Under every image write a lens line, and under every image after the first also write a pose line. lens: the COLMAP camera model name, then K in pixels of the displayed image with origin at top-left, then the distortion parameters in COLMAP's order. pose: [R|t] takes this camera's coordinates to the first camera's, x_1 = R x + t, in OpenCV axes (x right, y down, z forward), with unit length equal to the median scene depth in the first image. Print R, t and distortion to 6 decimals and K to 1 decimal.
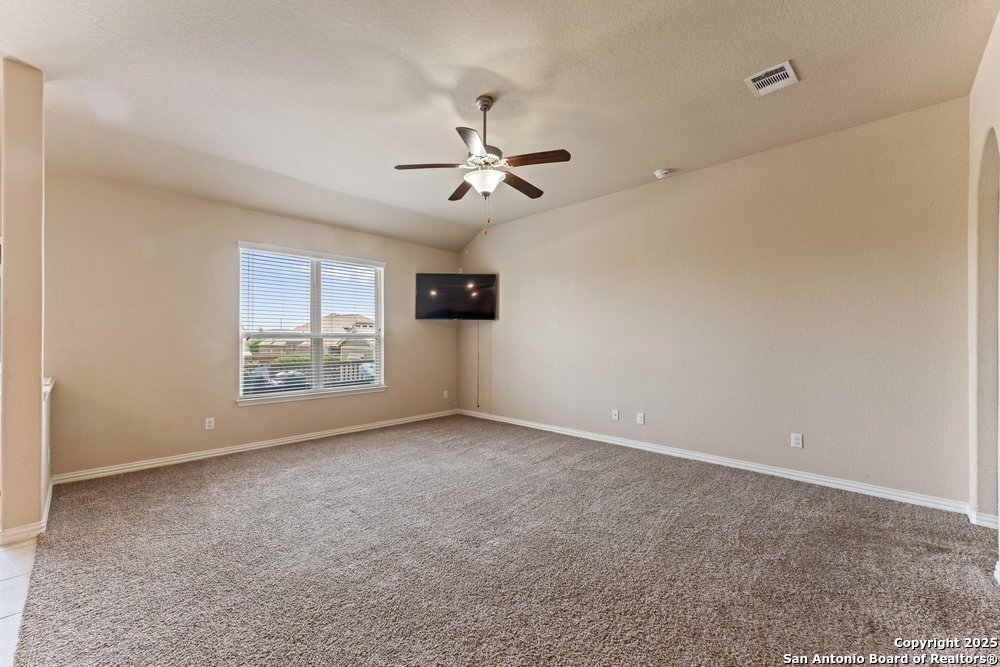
lens RADIAL K [[388.1, 0, 500.0], [0, 388.1, 333.5], [0, 0, 1]] dist [0.000024, 0.000017]
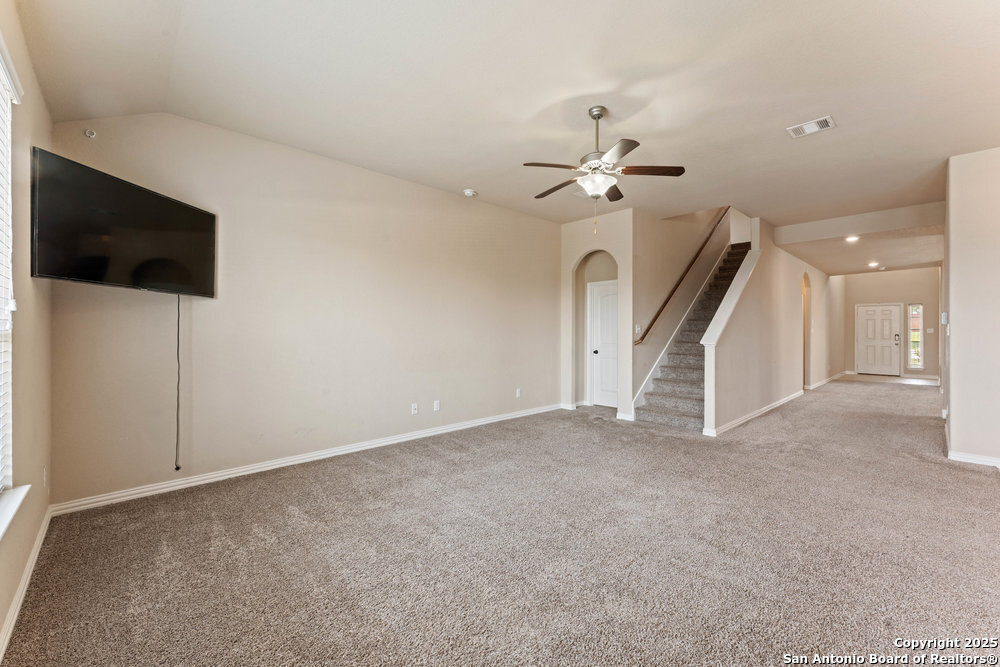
lens RADIAL K [[397.7, 0, 500.0], [0, 397.7, 333.5], [0, 0, 1]] dist [0.001239, 0.000267]
pose [[0.061632, -0.006801, 0.998076, -0.783172], [-0.014671, 0.999863, 0.007719, 0.006214], [-0.997991, -0.015118, 0.061523, 0.809969]]
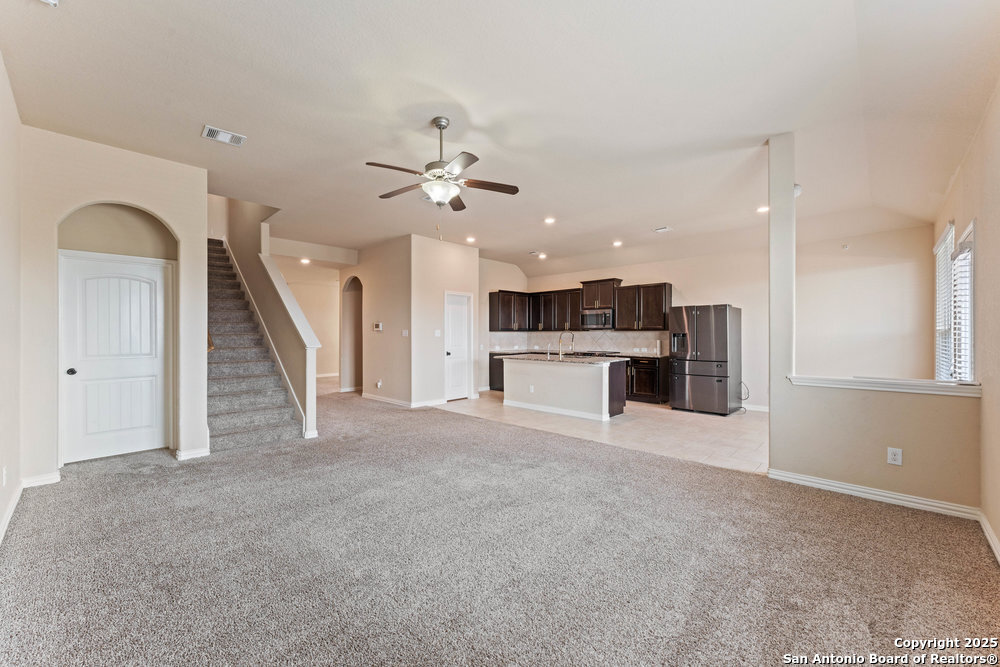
lens RADIAL K [[397.7, 0, 500.0], [0, 397.7, 333.5], [0, 0, 1]] dist [0.001239, 0.000267]
pose [[-0.999689, 0.003437, 0.024688, -0.158925], [0.003063, 0.999881, -0.015150, 0.016966], [-0.024737, -0.015070, -0.999580, 1.445885]]
